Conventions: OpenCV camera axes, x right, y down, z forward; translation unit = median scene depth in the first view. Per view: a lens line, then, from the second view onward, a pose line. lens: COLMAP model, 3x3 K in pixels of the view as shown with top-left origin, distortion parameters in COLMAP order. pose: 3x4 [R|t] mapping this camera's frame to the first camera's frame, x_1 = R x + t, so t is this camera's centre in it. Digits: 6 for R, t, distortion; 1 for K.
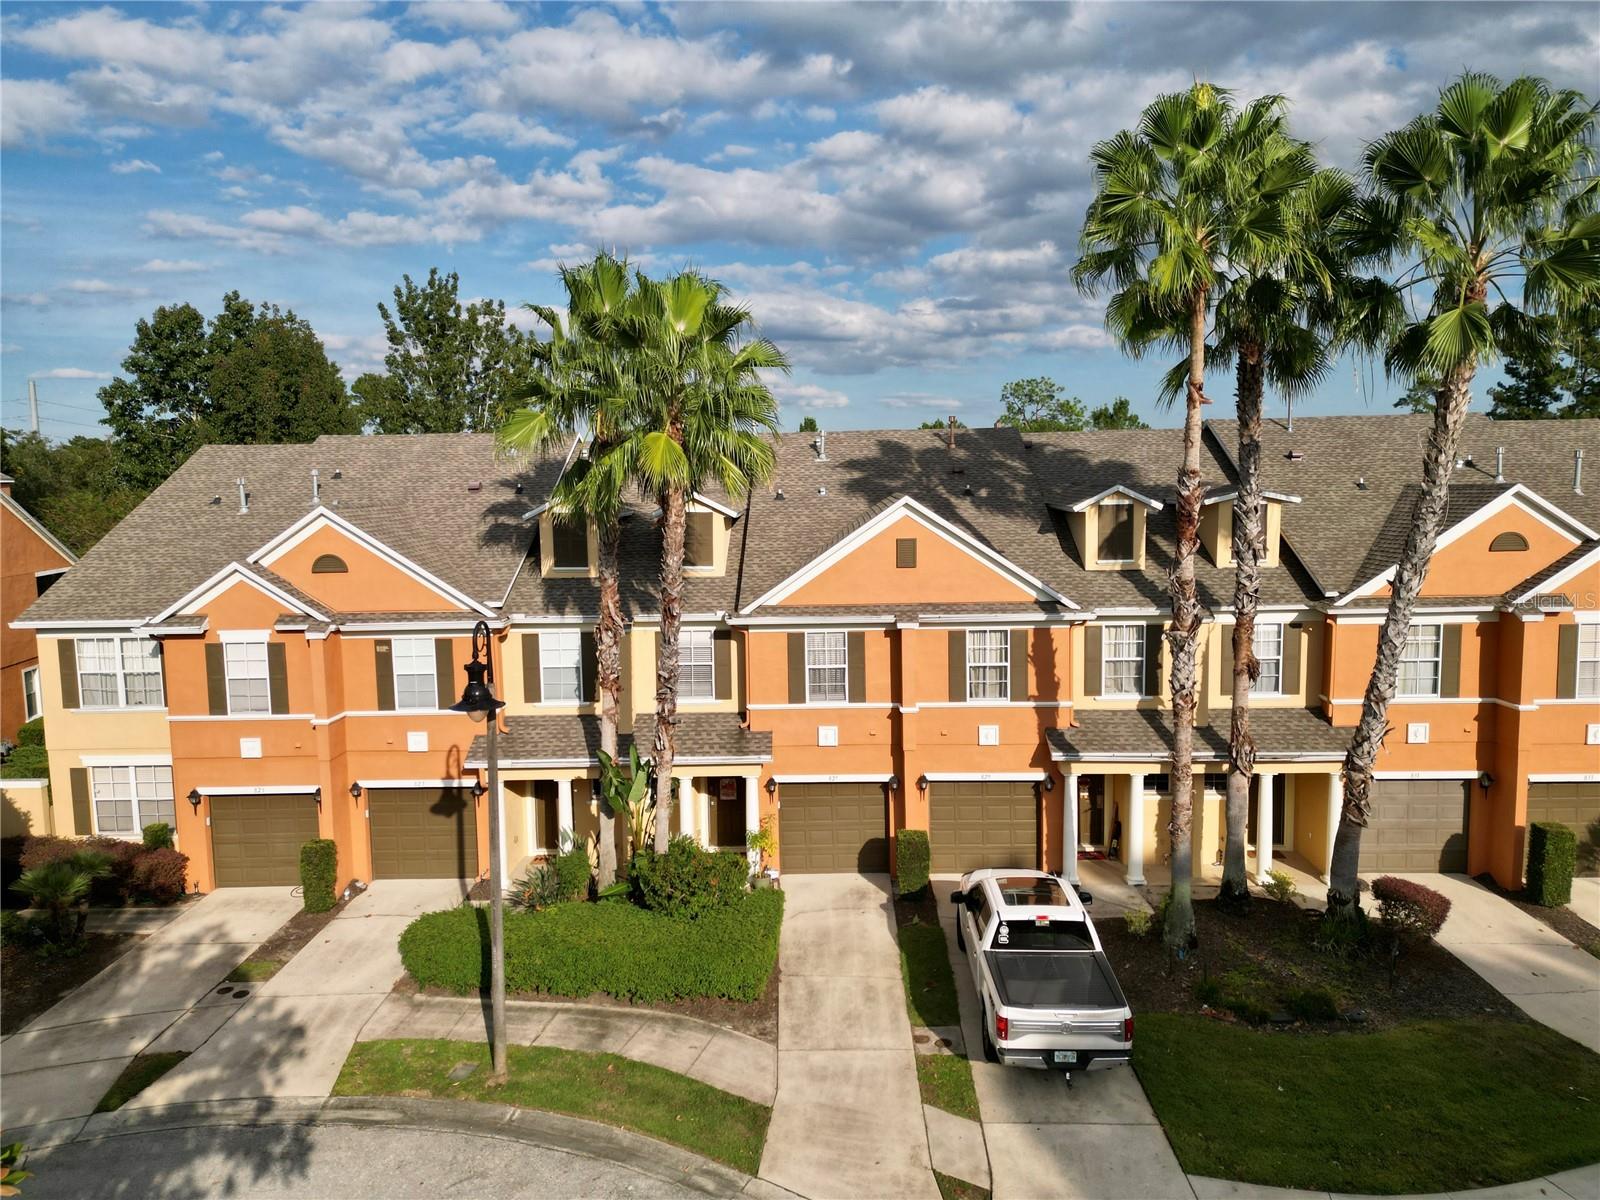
lens RADIAL K [[1121.1, 0, 800.0], [0, 1121.1, 600.0], [0, 0, 1]] dist [0.057655, -0.058724]
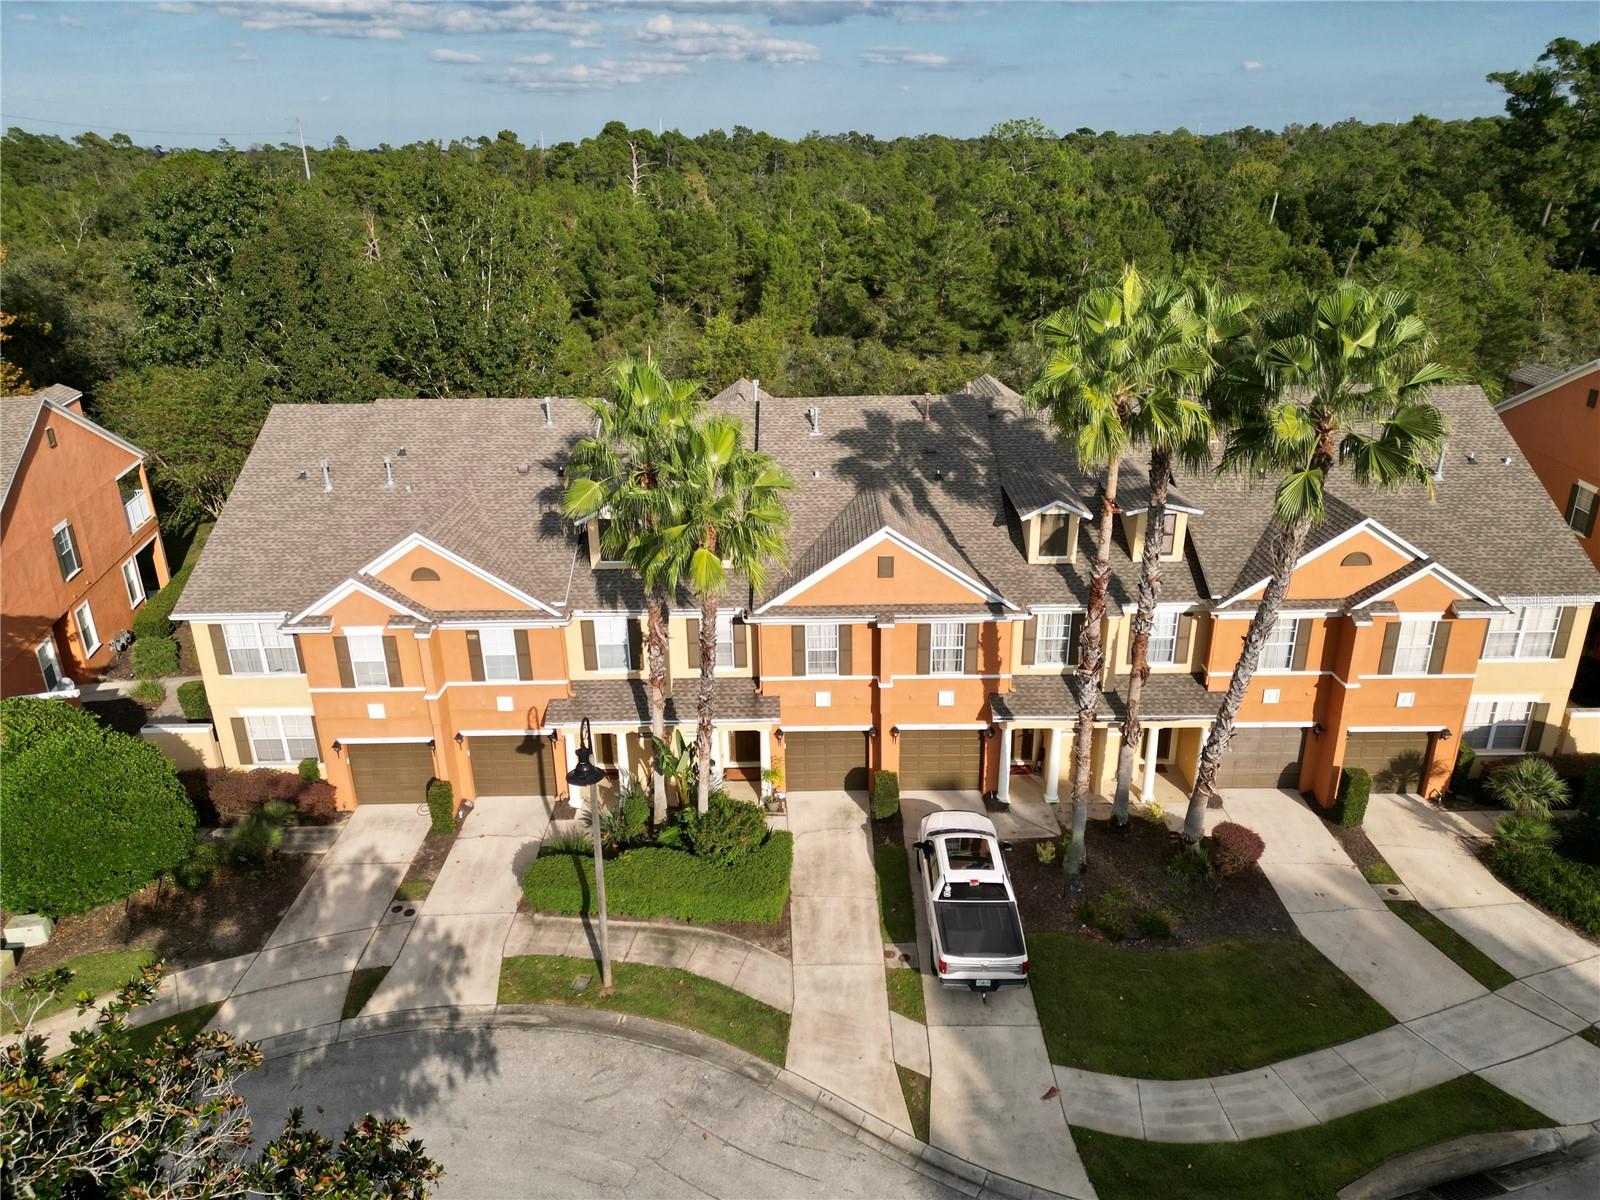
lens RADIAL K [[1121.1, 0, 800.0], [0, 1121.1, 600.0], [0, 0, 1]] dist [0.057655, -0.058724]
pose [[0.999757, -0.006280, 0.021116, -0.028427], [0.000338, 0.962777, 0.270295, -0.344877], [-0.022027, -0.270222, 0.962546, -0.219492]]
